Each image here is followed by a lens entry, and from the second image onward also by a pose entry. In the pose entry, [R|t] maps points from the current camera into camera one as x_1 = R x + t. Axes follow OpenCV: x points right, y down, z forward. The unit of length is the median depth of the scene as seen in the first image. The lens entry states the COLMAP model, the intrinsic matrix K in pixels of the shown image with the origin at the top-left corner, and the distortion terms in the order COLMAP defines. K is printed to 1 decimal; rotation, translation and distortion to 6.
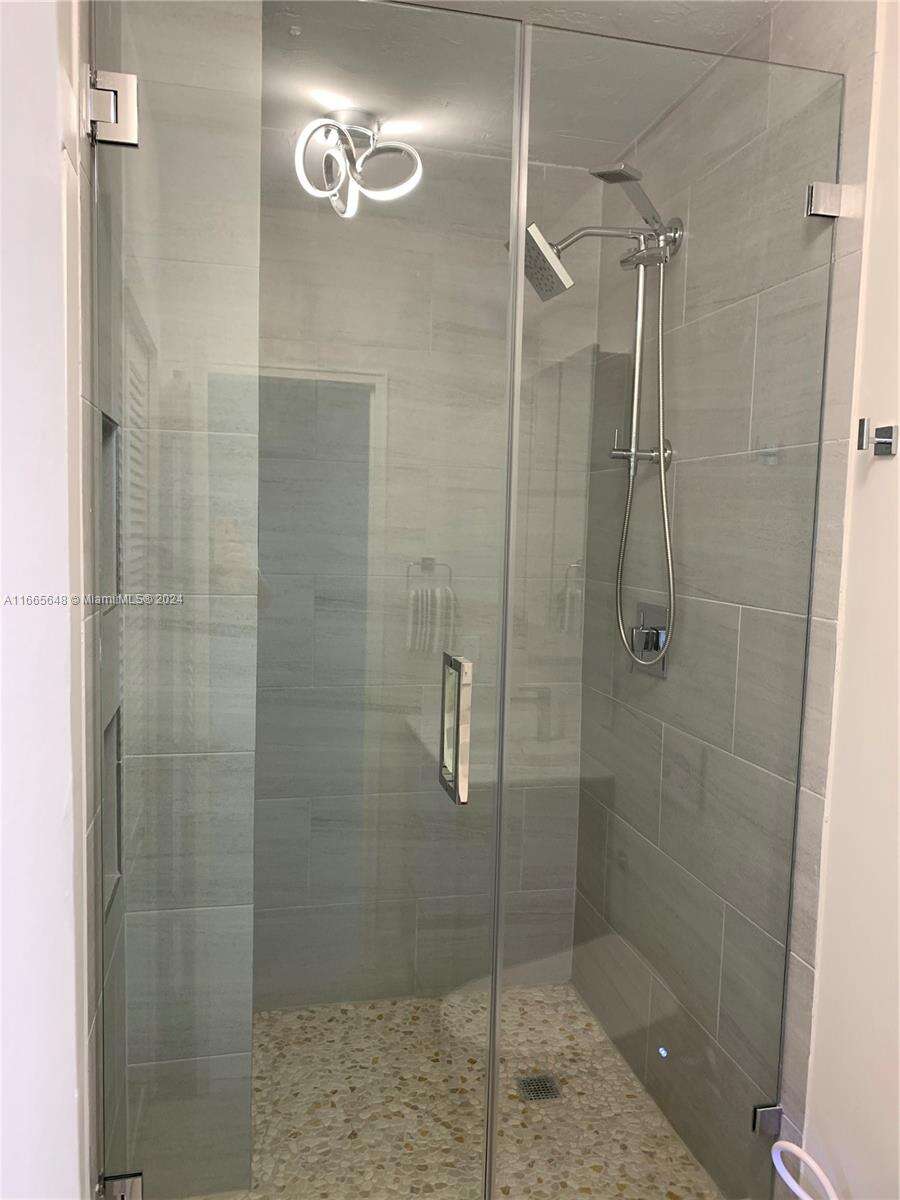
lens RADIAL K [[919.7, 0, 454.7], [0, 919.7, 605.7], [0, 0, 1]] dist [0.027096, -0.027585]
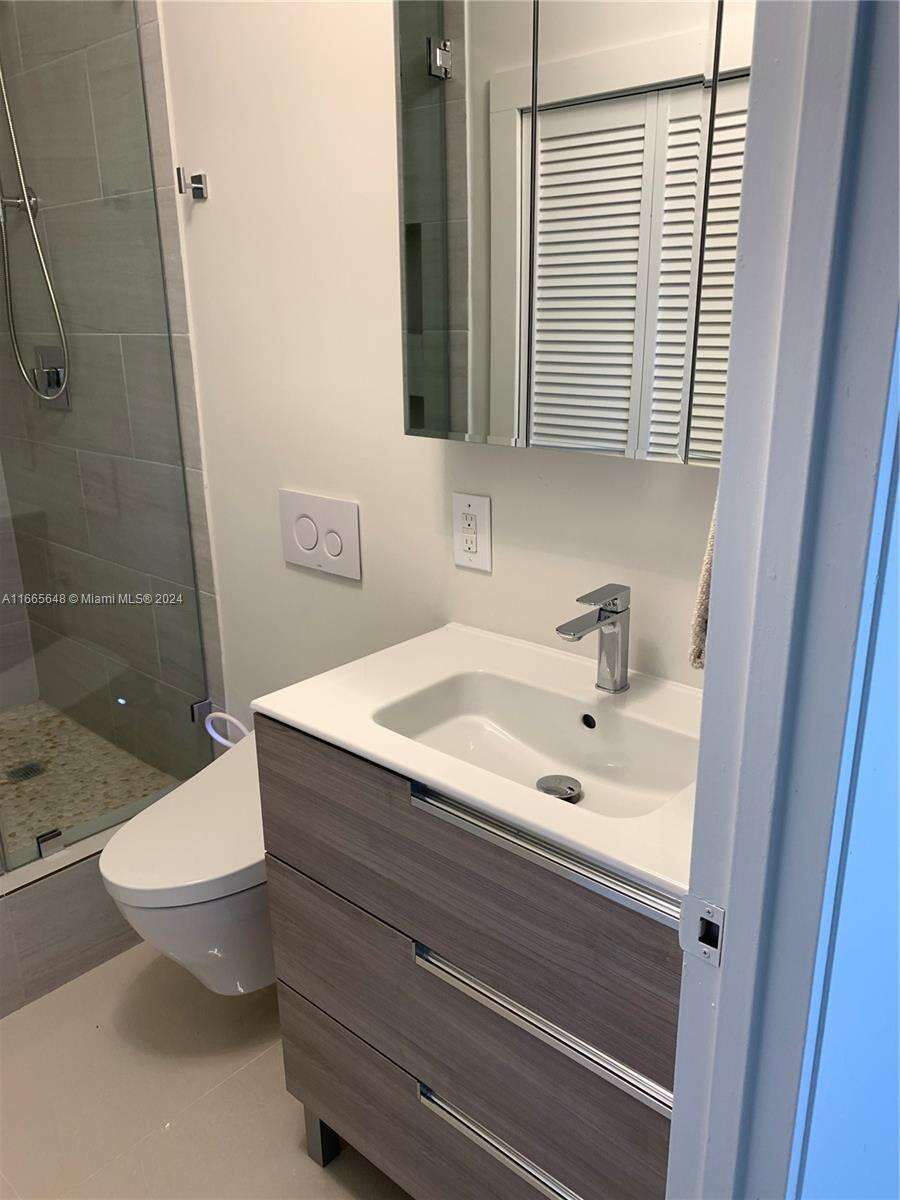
lens RADIAL K [[919.7, 0, 449.5], [0, 919.7, 607.4], [0, 0, 1]] dist [0.027096, -0.027585]
pose [[0.825572, -0.212203, 0.522878, -0.041192], [0.089043, 0.963980, 0.250628, 0.074014], [-0.557228, -0.160352, 0.814730, -0.270356]]
